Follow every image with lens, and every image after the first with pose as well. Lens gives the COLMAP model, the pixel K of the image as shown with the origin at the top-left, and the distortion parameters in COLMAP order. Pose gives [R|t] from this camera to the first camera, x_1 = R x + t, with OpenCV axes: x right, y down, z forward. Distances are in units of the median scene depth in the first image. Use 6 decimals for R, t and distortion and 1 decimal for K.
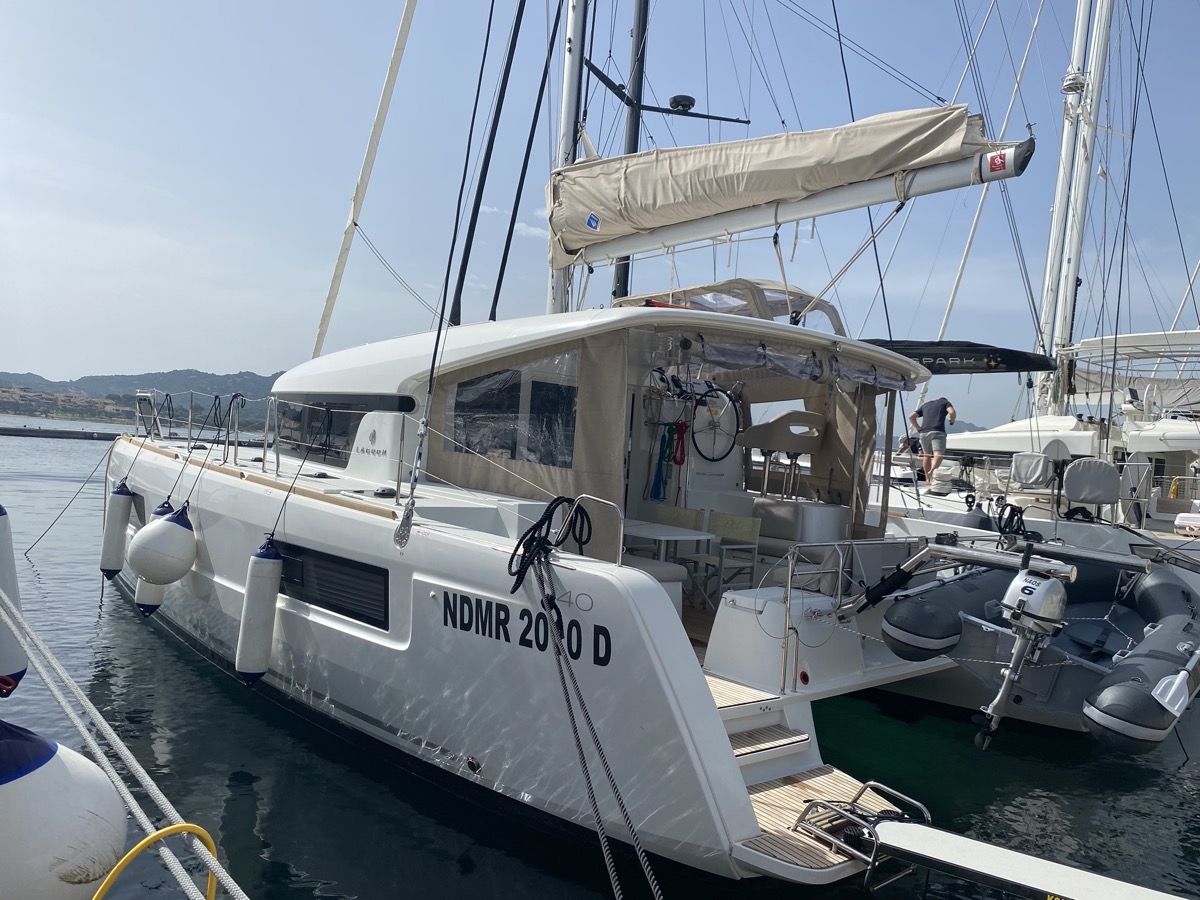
lens RADIAL K [[919.2, 0, 597.6], [0, 919.2, 453.8], [0, 0, 1]] dist [0.031743, -0.005045]
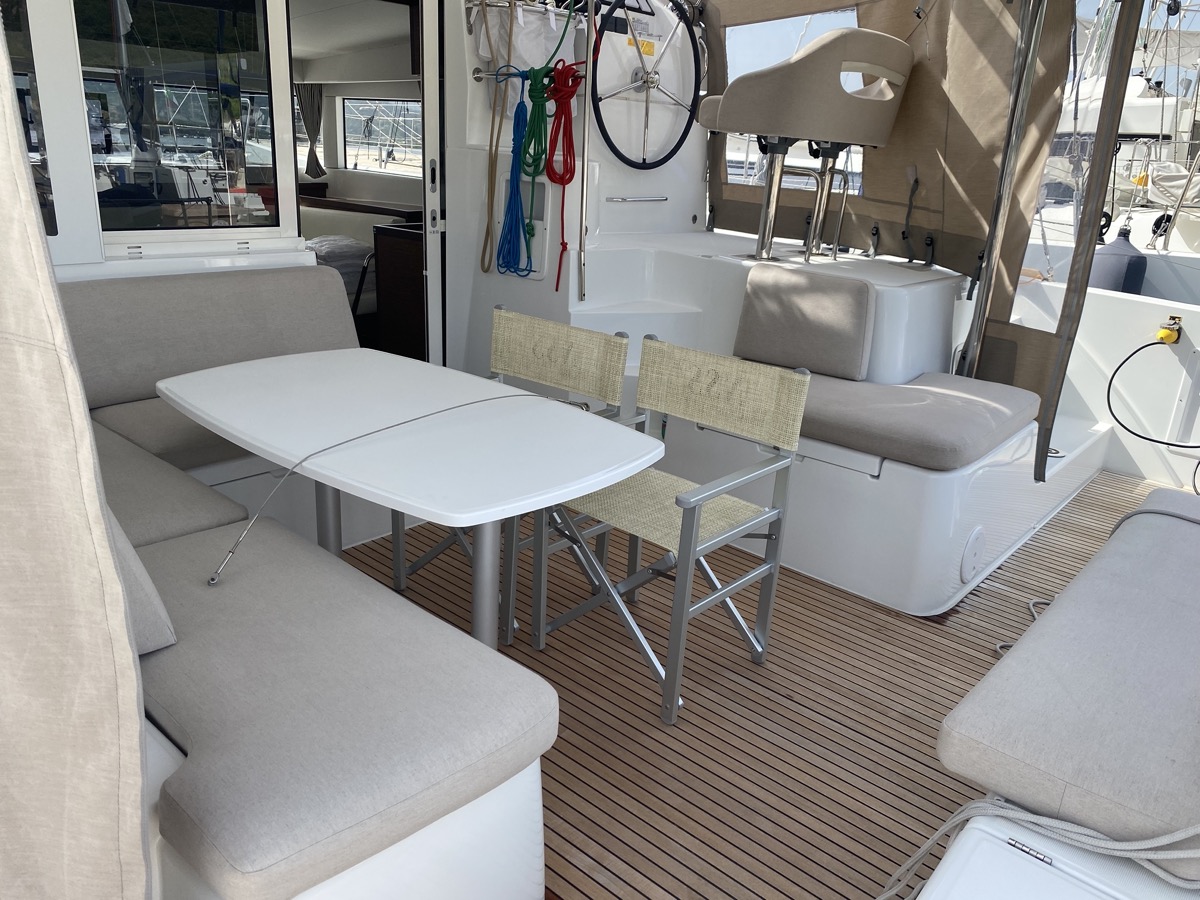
lens RADIAL K [[919.2, 0, 606.9], [0, 919.2, 453.3], [0, 0, 1]] dist [0.031743, -0.005045]
pose [[0.994862, -0.053268, 0.086089, 0.065369], [0.023106, 0.947407, 0.319195, -0.004115], [-0.098564, -0.315566, 0.943771, 0.565232]]
